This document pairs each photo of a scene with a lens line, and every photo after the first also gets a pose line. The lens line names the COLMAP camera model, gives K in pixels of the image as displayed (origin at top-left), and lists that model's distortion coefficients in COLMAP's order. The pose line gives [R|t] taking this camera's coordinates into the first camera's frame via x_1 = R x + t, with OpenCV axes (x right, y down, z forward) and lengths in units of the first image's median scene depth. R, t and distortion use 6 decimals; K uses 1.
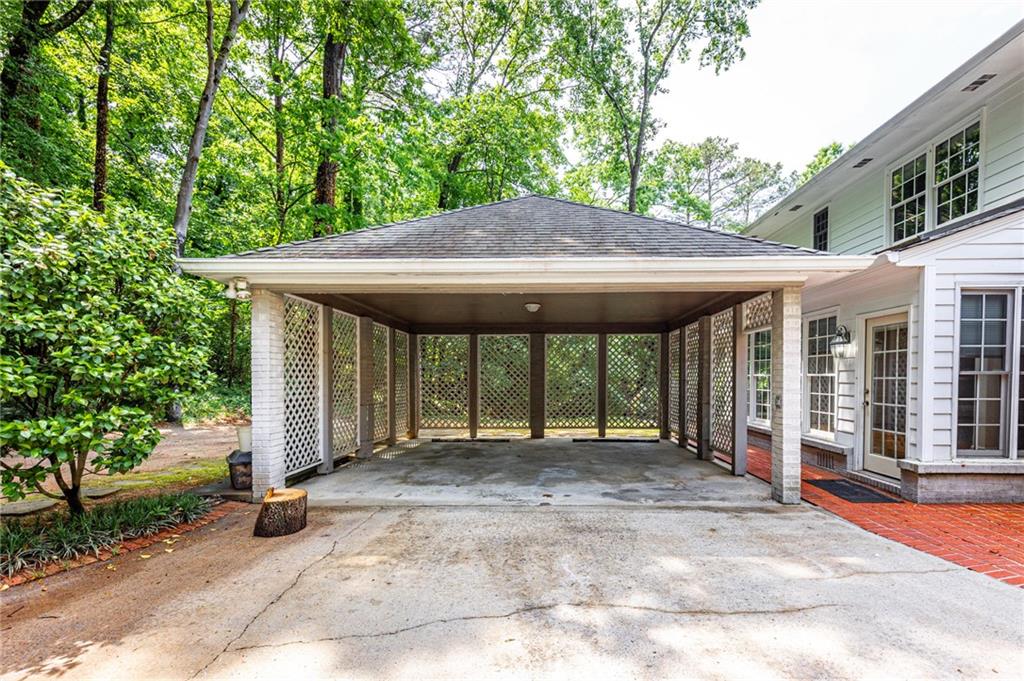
lens RADIAL K [[477.6, 0, 513.5], [0, 477.6, 385.2], [0, 0, 1]] dist [0.001350, -0.000061]
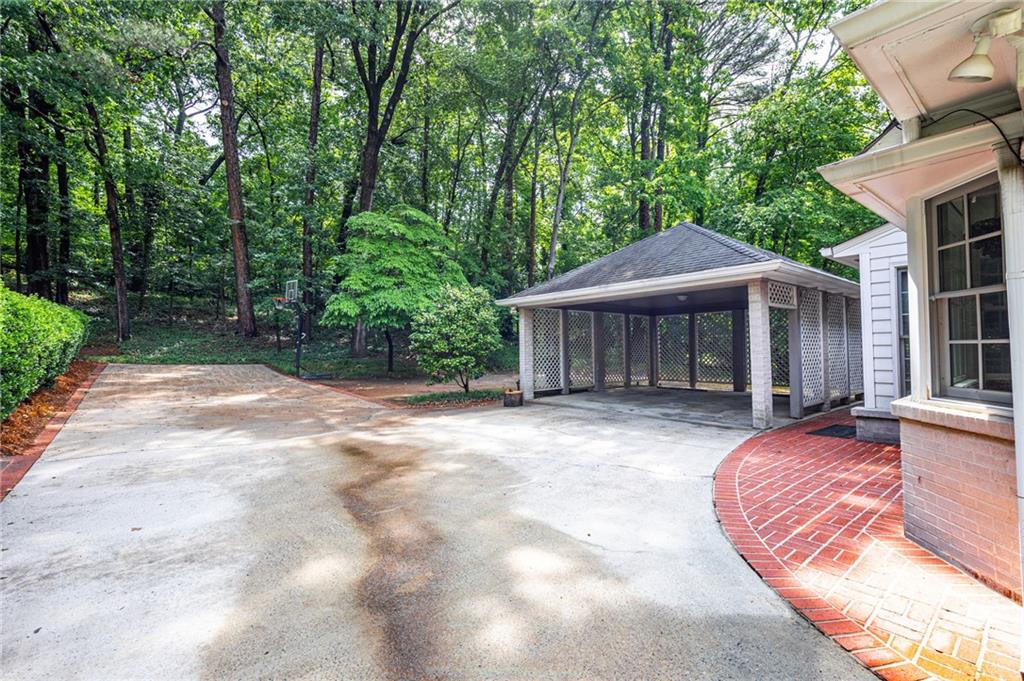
lens RADIAL K [[458.8, 0, 516.4], [0, 458.8, 336.0], [0, 0, 1]] dist [0.003393, -0.000215]
pose [[0.646842, -0.025708, -0.762191, 1.138784], [-0.003138, 0.999334, -0.036369, 0.016852], [0.762618, 0.025916, 0.646330, -0.467415]]
